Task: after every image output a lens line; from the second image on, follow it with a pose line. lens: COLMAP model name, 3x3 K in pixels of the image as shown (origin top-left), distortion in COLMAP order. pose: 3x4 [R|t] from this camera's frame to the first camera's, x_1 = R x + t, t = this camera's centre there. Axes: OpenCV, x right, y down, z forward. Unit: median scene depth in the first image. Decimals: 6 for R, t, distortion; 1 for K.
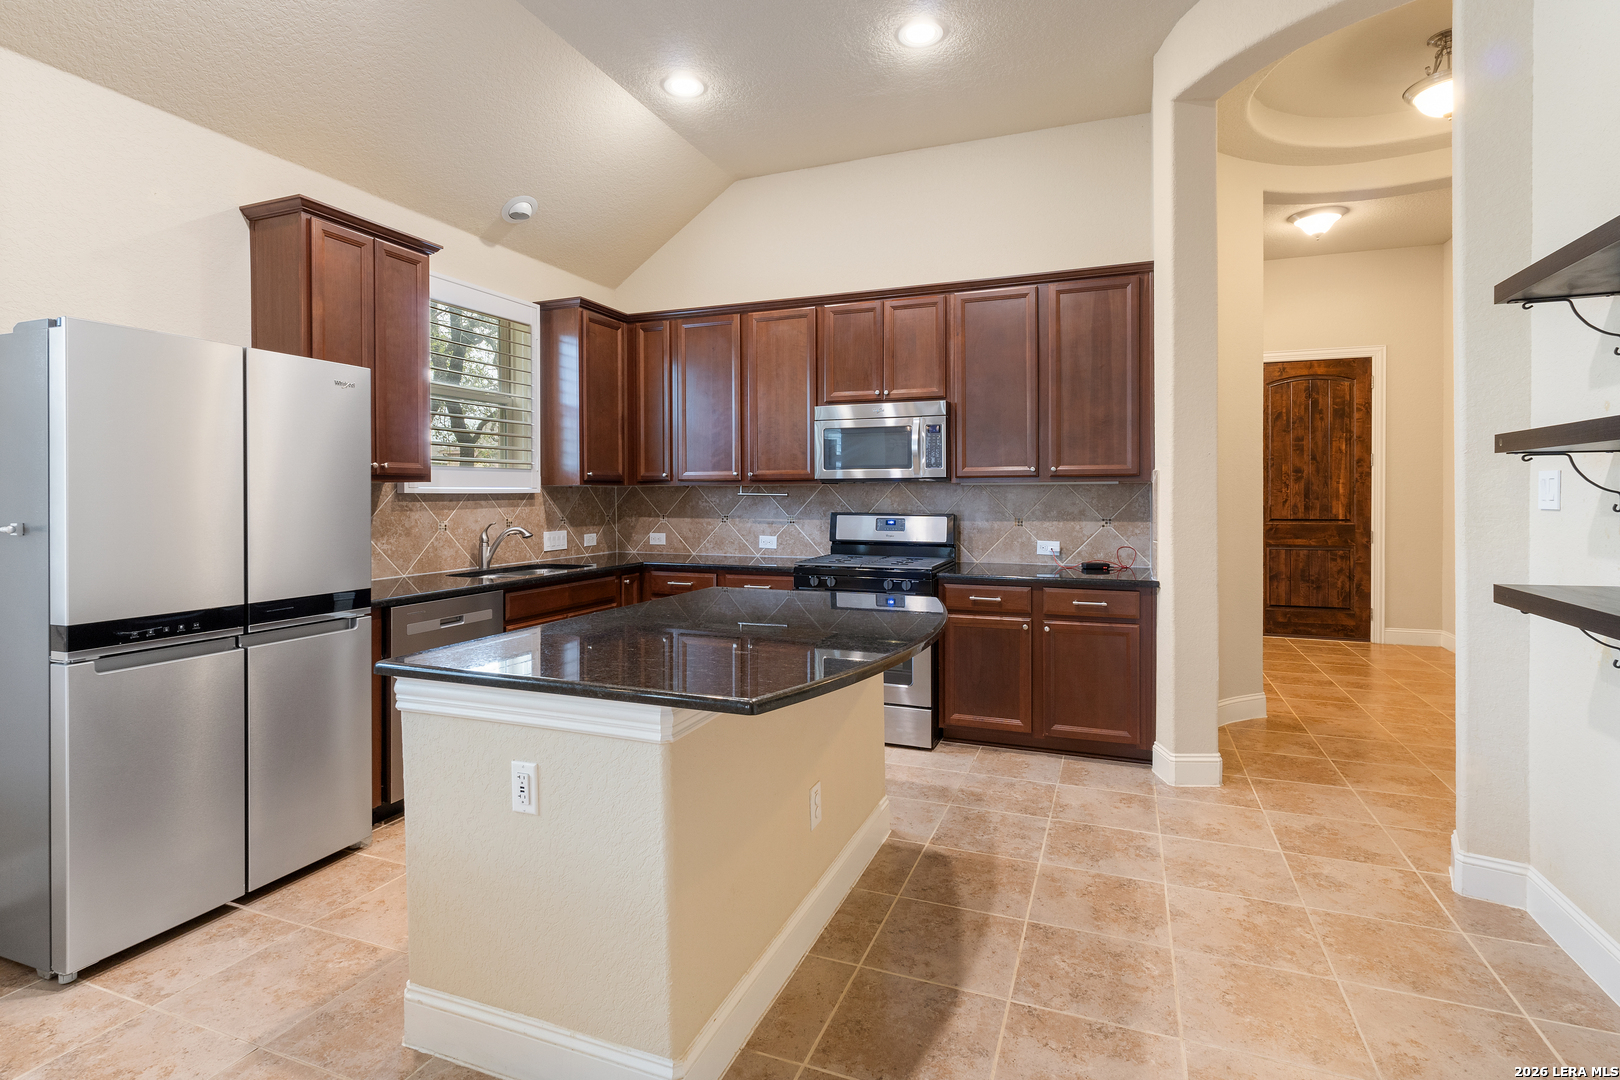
lens RADIAL K [[784.5, 0, 829.0], [0, 784.5, 497.8], [0, 0, 1]] dist [-0.000893, 0.001135]
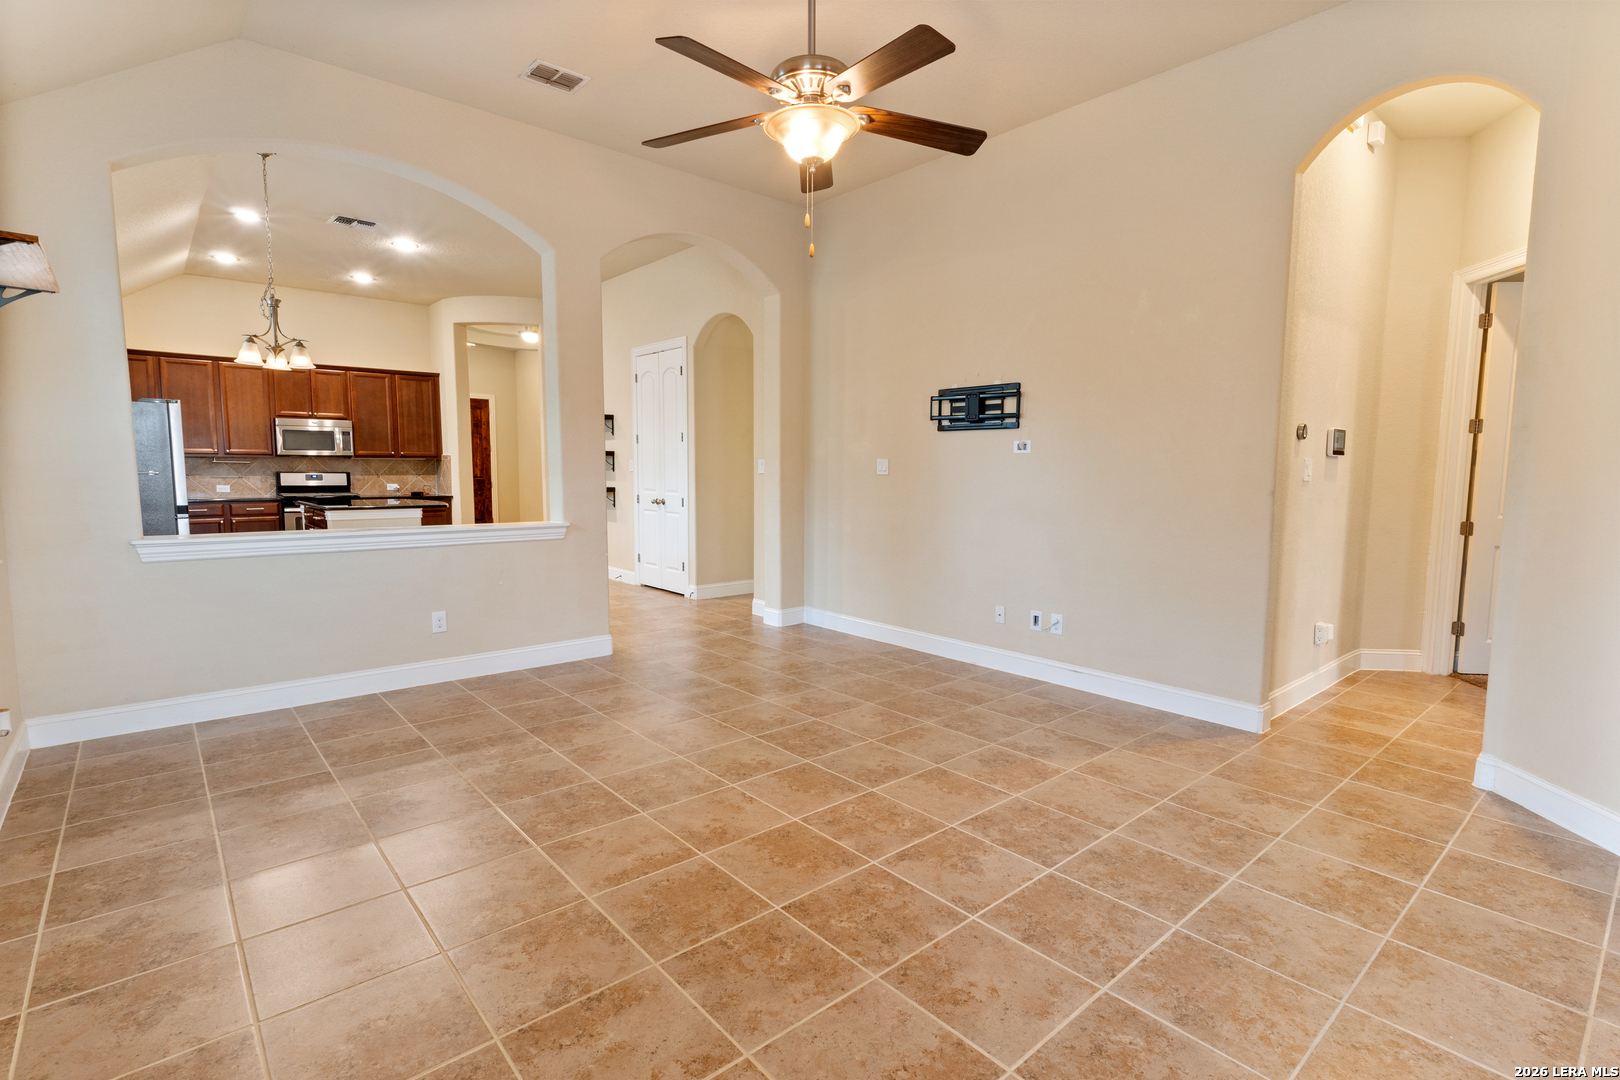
lens RADIAL K [[784.5, 0, 808.6], [0, 784.5, 544.2], [0, 0, 1]] dist [-0.000893, 0.001135]
pose [[0.465646, -0.079560, 0.881388, -1.313918], [0.001810, 0.996034, 0.088952, 0.031591], [-0.884969, -0.039824, 0.463943, -1.273158]]
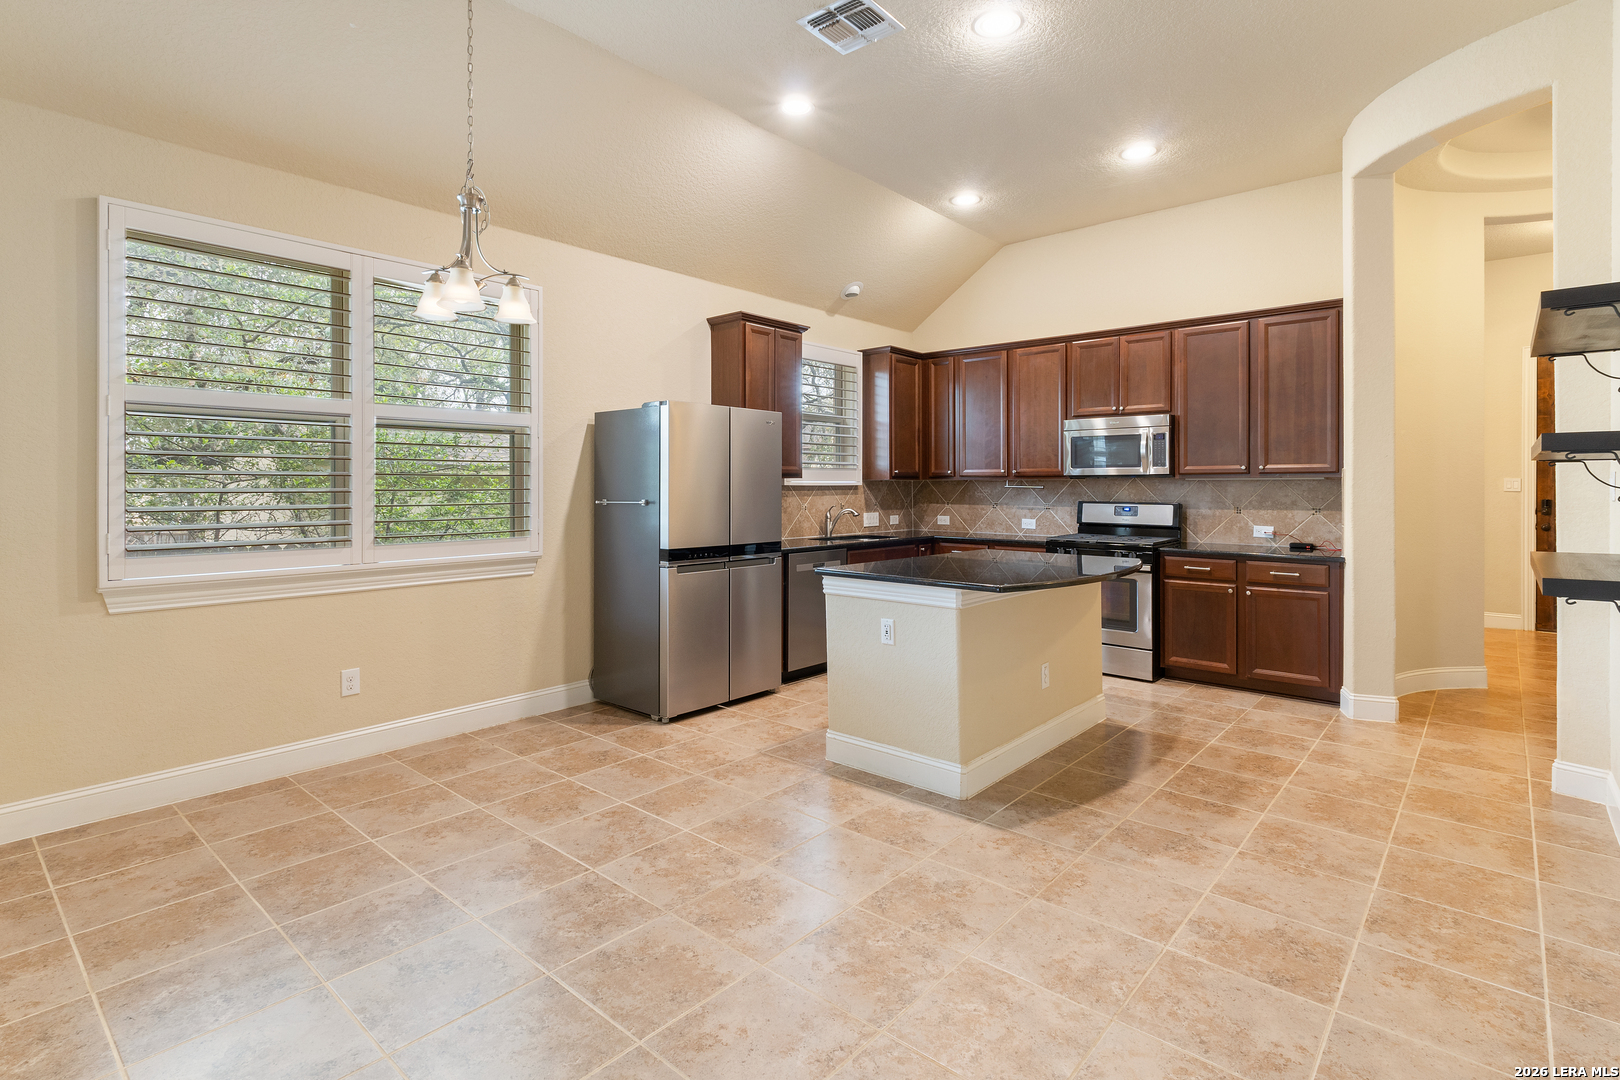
lens RADIAL K [[784.5, 0, 816.4], [0, 784.5, 486.0], [0, 0, 1]] dist [-0.000893, 0.001135]
pose [[0.934600, 0.003430, -0.355683, 0.070229], [-0.005065, 0.999980, -0.003666, 0.001023], [0.355664, 0.005228, 0.934599, -0.424637]]
